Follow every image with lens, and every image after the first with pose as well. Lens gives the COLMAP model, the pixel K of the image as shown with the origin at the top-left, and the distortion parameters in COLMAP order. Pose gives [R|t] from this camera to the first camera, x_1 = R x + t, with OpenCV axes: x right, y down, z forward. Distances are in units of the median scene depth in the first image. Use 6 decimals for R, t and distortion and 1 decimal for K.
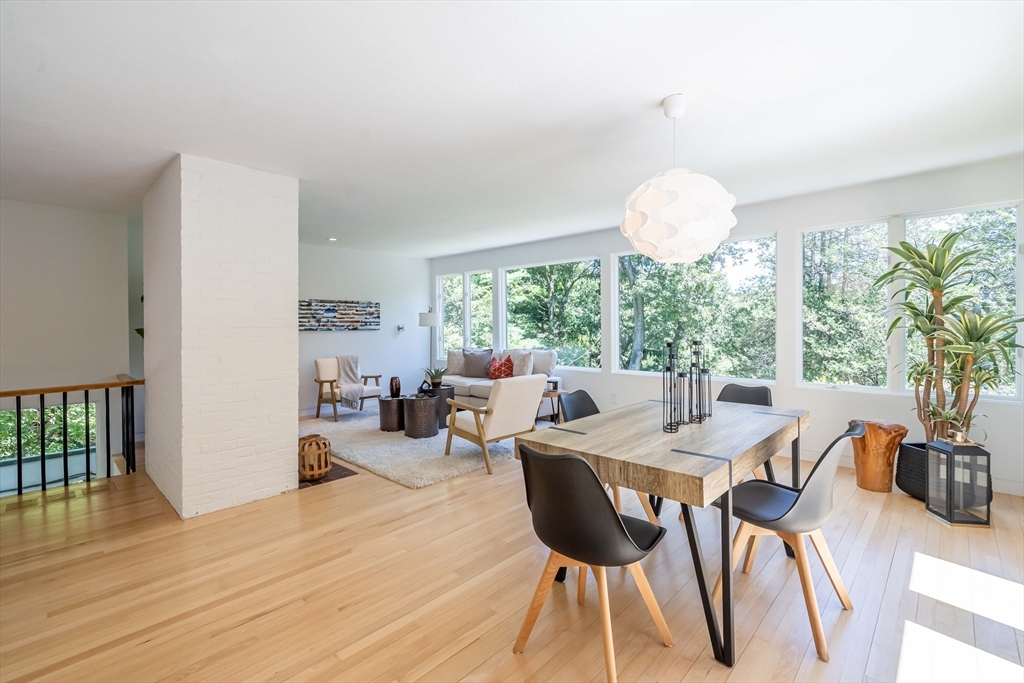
lens RADIAL K [[449.3, 0, 513.4], [0, 449.3, 335.7], [0, 0, 1]] dist [-0.002549, -0.000133]
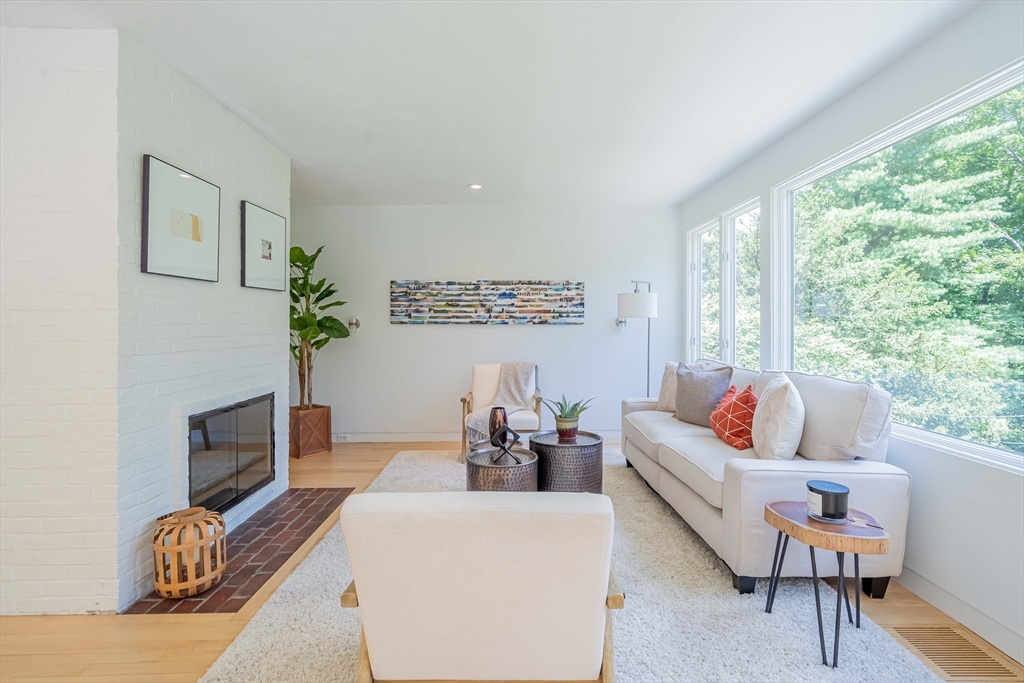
lens RADIAL K [[478.8, 0, 523.3], [0, 478.8, 329.9], [0, 0, 1]] dist [0.002765, 0.000246]
pose [[0.705400, 0.011909, -0.708710, 0.141368], [-0.019755, 0.999801, -0.002862, -0.001219], [0.708534, 0.016019, 0.705494, 0.505164]]
